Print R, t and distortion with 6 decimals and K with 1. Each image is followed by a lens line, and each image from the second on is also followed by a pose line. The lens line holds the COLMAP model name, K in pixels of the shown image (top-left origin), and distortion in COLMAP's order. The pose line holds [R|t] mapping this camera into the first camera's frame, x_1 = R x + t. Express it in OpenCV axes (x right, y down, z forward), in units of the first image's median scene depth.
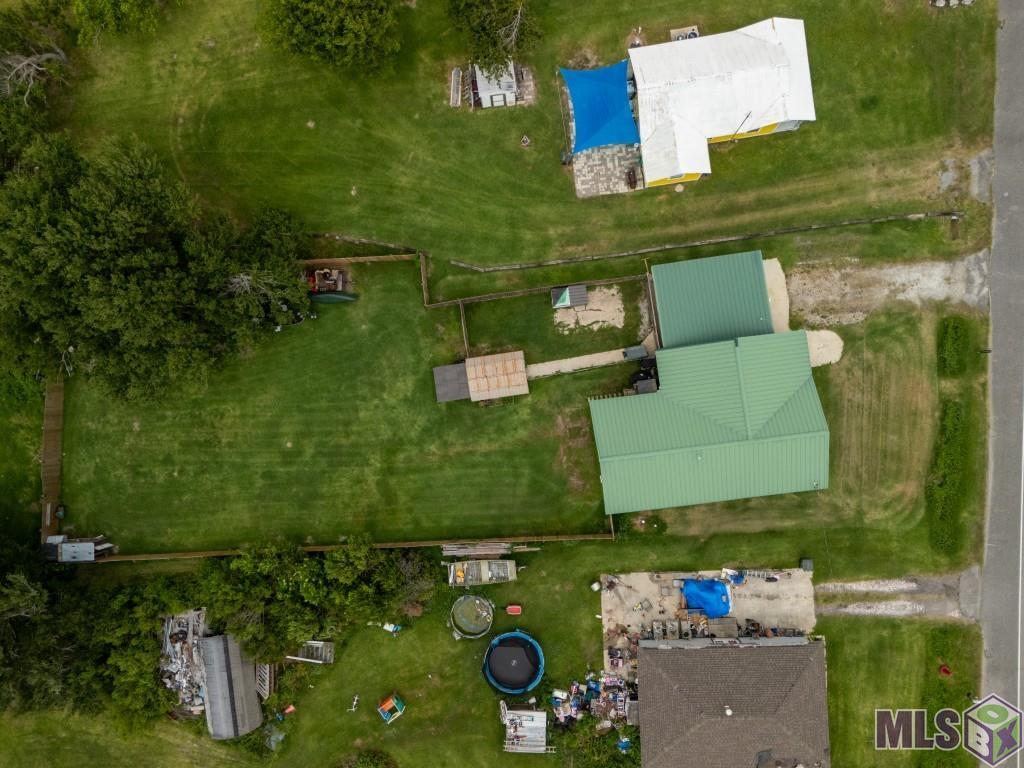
lens RADIAL K [[769.2, 0, 515.6], [0, 769.2, 379.3], [0, 0, 1]] dist [0.034269, -0.009672]
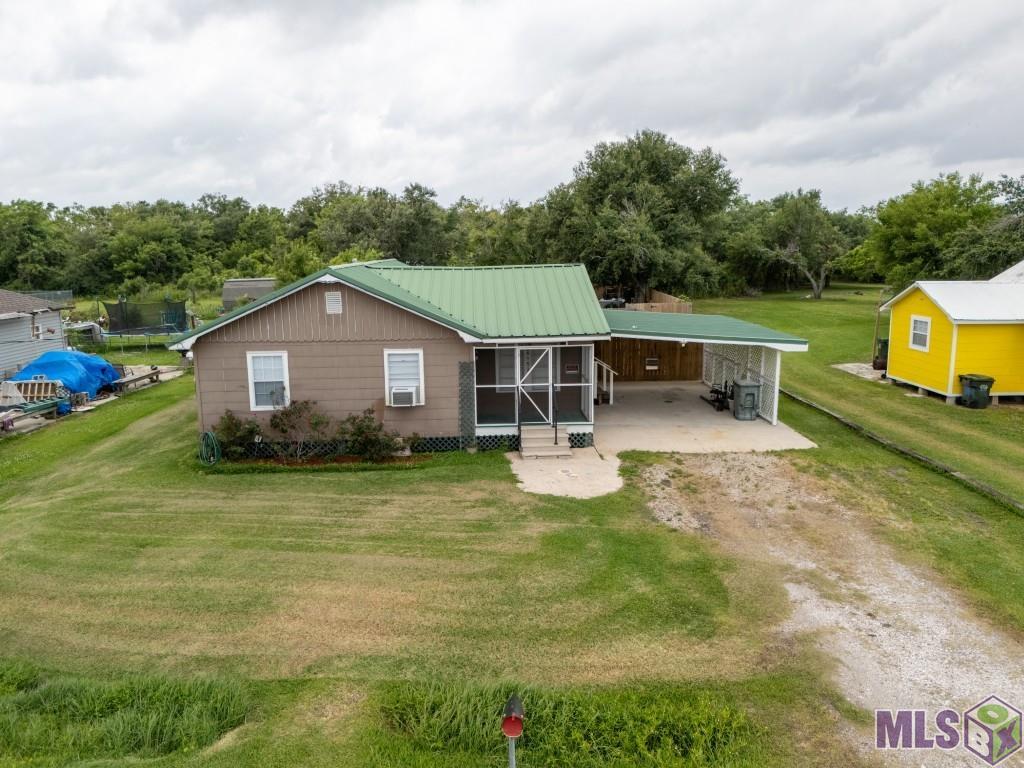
lens RADIAL K [[769.2, 0, 515.6], [0, 769.2, 379.3], [0, 0, 1]] dist [0.034269, -0.009672]
pose [[-0.076684, 0.207977, -0.975123, 0.698523], [-0.996315, 0.021701, 0.082979, -0.046953], [0.038419, 0.977893, 0.205546, 0.893646]]
